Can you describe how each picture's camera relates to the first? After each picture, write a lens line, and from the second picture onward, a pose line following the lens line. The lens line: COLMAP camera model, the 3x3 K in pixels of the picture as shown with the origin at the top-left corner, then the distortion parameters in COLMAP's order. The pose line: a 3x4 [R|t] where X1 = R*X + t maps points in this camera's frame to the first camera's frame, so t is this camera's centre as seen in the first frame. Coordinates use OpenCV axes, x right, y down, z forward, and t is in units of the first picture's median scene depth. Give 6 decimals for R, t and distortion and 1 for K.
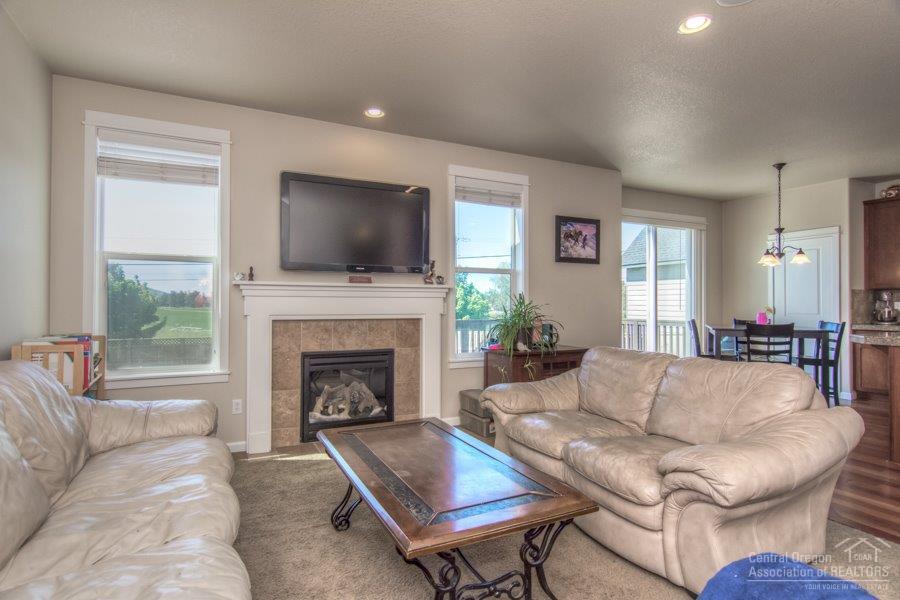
lens RADIAL K [[469.7, 0, 450.0], [0, 469.7, 300.0], [0, 0, 1]] dist [0.000491, -0.000936]
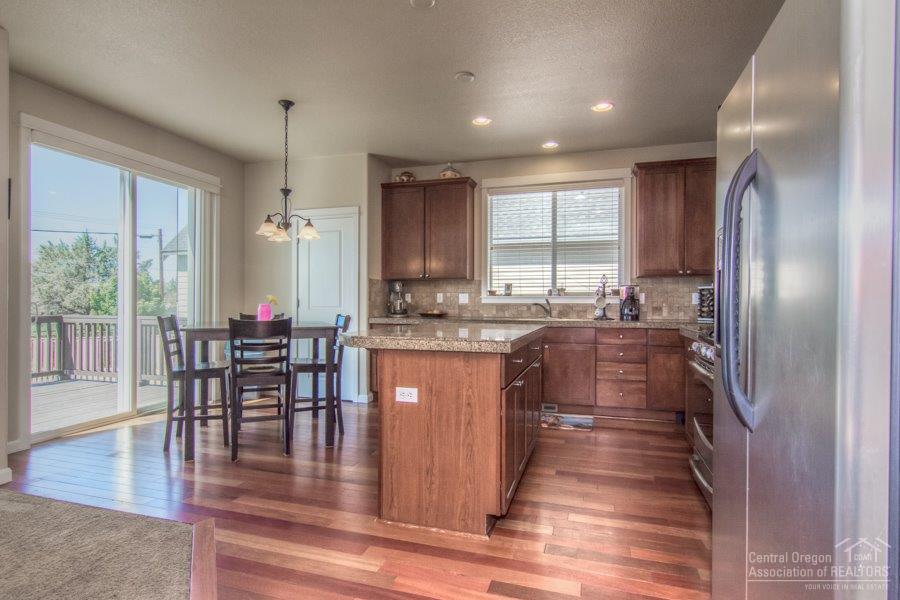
lens RADIAL K [[469.7, 0, 450.0], [0, 469.7, 300.0], [0, 0, 1]] dist [0.000491, -0.000936]
pose [[0.681005, 0.006537, 0.732250, 0.339214], [-0.008460, 0.999964, -0.001059, 0.019271], [-0.732230, -0.005473, 0.681035, 0.309732]]
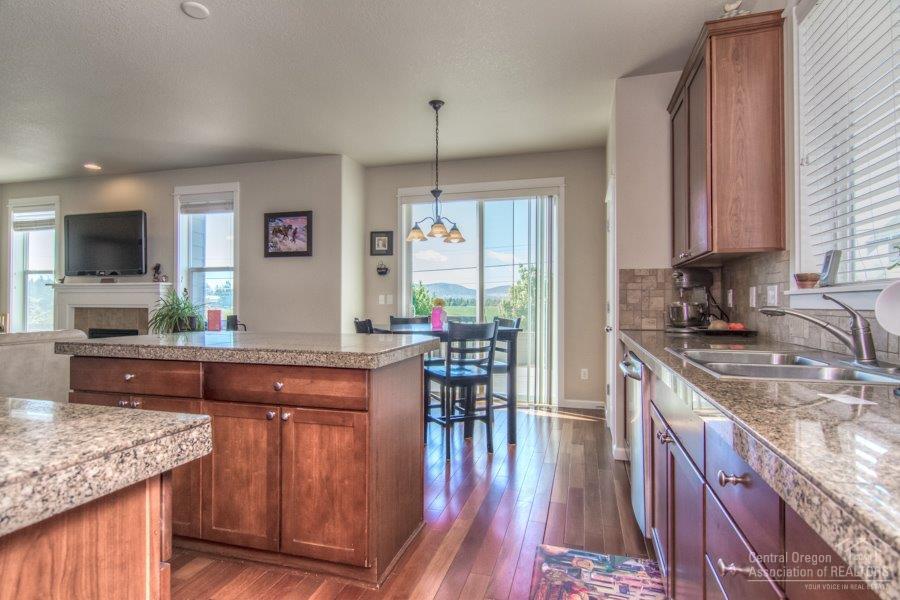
lens RADIAL K [[469.7, 0, 450.0], [0, 469.7, 300.0], [0, 0, 1]] dist [0.000491, -0.000936]
pose [[0.748413, -0.007657, -0.663189, 1.198920], [0.000853, 0.999944, -0.010584, 0.025502], [0.663233, 0.007355, 0.748377, 0.471137]]
